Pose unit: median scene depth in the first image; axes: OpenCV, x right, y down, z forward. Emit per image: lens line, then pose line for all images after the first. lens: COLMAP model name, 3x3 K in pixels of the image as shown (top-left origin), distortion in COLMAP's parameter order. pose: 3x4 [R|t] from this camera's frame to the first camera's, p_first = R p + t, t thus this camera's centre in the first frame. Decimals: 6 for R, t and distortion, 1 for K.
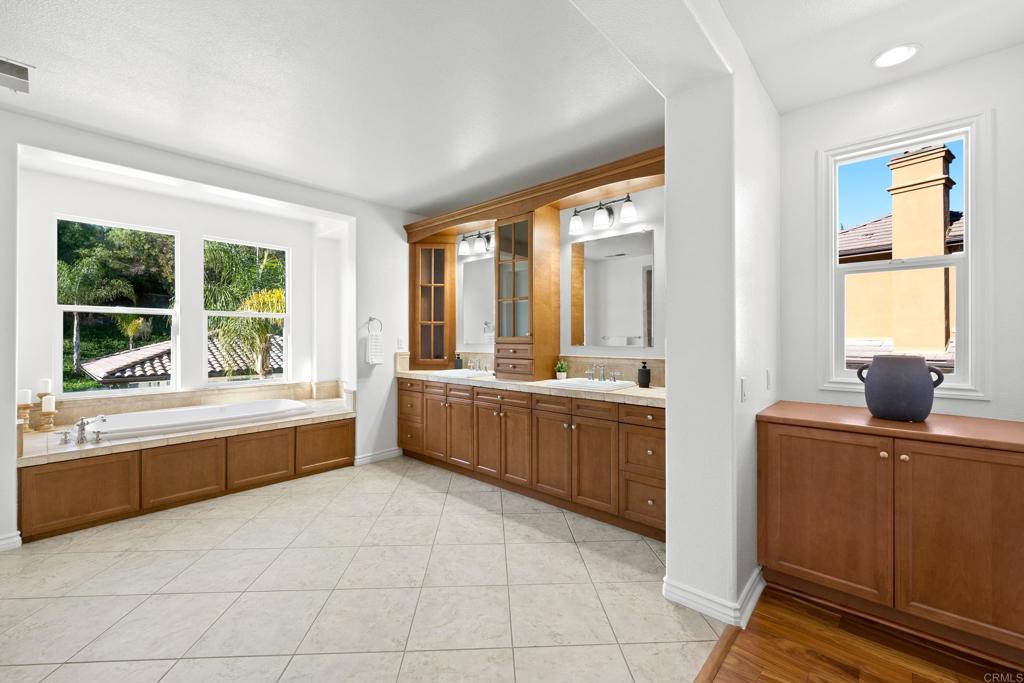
lens RADIAL K [[436.4, 0, 507.8], [0, 436.4, 337.8], [0, 0, 1]] dist [0.000530, -0.000108]
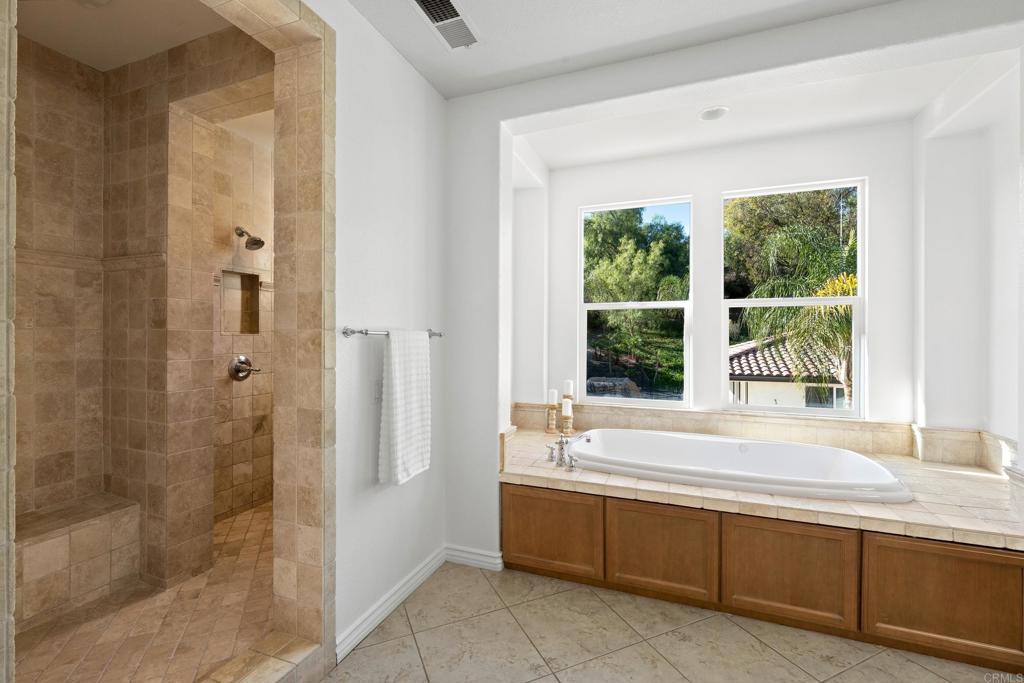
lens RADIAL K [[436.4, 0, 507.8], [0, 436.4, 337.8], [0, 0, 1]] dist [0.000530, -0.000108]
pose [[0.374964, 0.007957, -0.927005, -0.211754], [-0.005449, 0.999965, 0.006379, -0.005258], [0.927023, 0.002660, 0.374994, 0.509978]]
